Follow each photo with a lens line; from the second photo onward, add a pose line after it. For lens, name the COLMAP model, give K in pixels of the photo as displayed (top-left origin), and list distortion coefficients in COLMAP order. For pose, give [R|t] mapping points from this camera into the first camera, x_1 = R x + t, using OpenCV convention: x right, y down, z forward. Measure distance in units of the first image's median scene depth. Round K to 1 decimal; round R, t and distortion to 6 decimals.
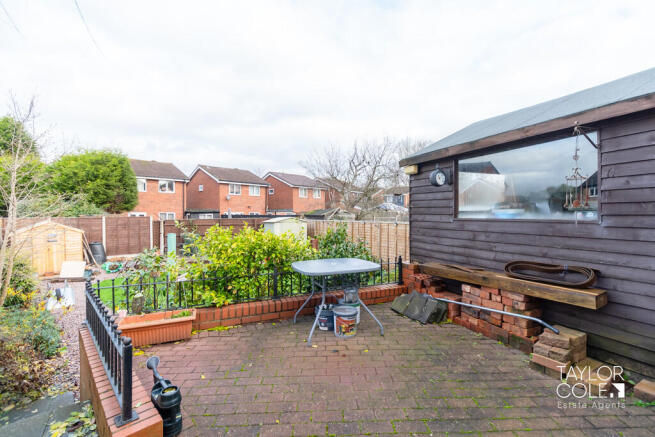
lens RADIAL K [[286.5, 0, 330.1], [0, 286.5, 217.0], [0, 0, 1]] dist [-0.003401, -0.000831]
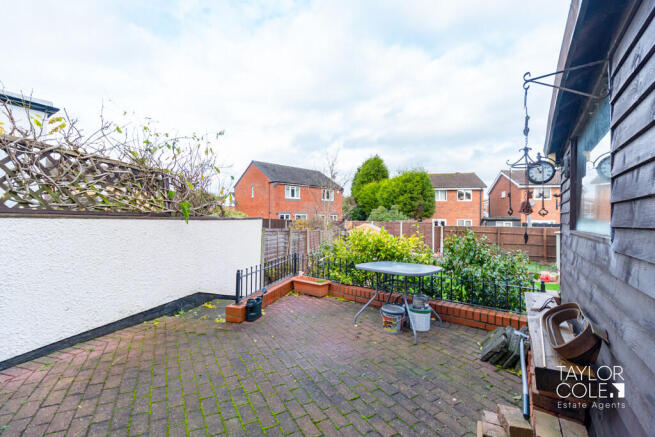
lens RADIAL K [[286.5, 0, 324.6], [0, 286.5, 213.7], [0, 0, 1]] dist [-0.003401, -0.000831]
pose [[0.477476, -0.004614, -0.878632, 0.163881], [-0.028831, 0.999365, -0.020916, -0.000595], [0.878171, 0.035318, 0.477040, 0.045264]]
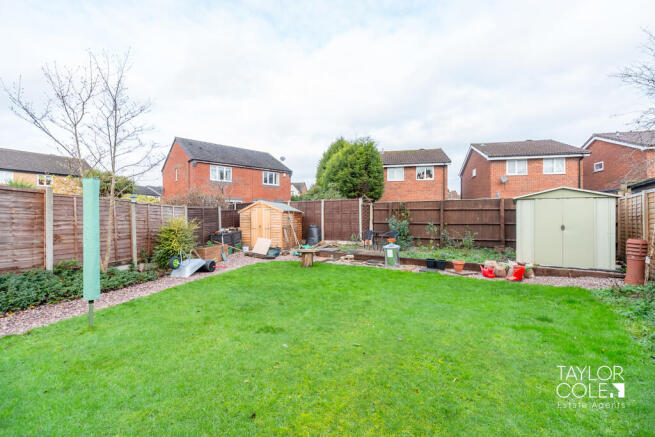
lens RADIAL K [[286.5, 0, 327.8], [0, 286.5, 220.8], [0, 0, 1]] dist [-0.003401, -0.000831]
pose [[0.494567, 0.014292, -0.869022, 0.062419], [-0.013968, 0.999866, 0.008494, 0.049865], [0.869027, 0.007937, 0.494701, 0.425708]]
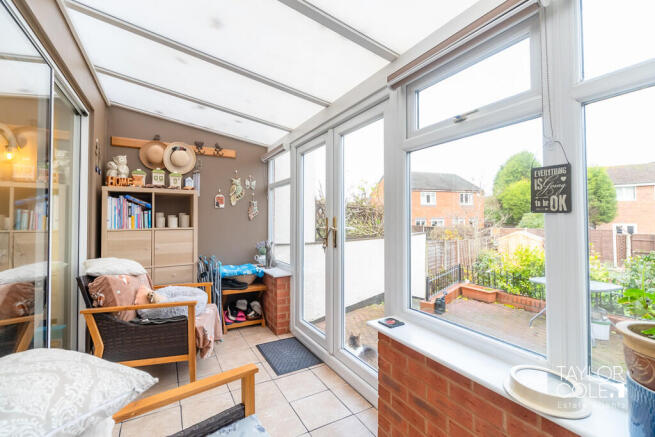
lens RADIAL K [[286.5, 0, 323.8], [0, 286.5, 212.5], [0, 0, 1]] dist [-0.003401, -0.000831]
pose [[0.063488, -0.023588, -0.997704, 0.240782], [-0.014067, 0.999600, -0.024528, -0.019573], [0.997883, 0.015592, 0.063131, -0.038785]]
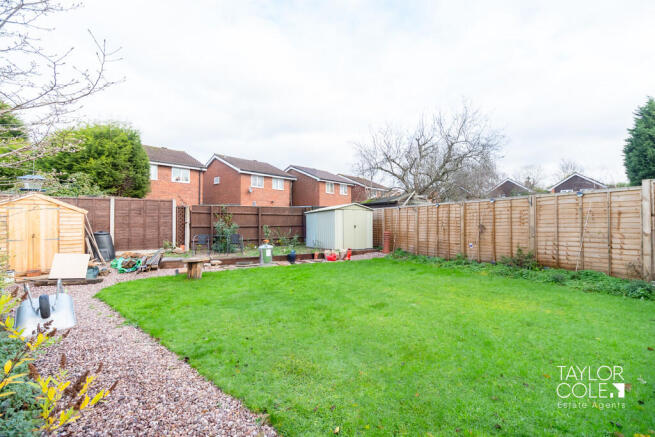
lens RADIAL K [[286.5, 0, 328.6], [0, 286.5, 216.7], [0, 0, 1]] dist [-0.003401, -0.000831]
pose [[0.999929, 0.004394, 0.011050, -0.196345], [-0.004082, 0.999597, -0.028100, 0.053581], [-0.011169, 0.028053, 0.999544, 0.208860]]
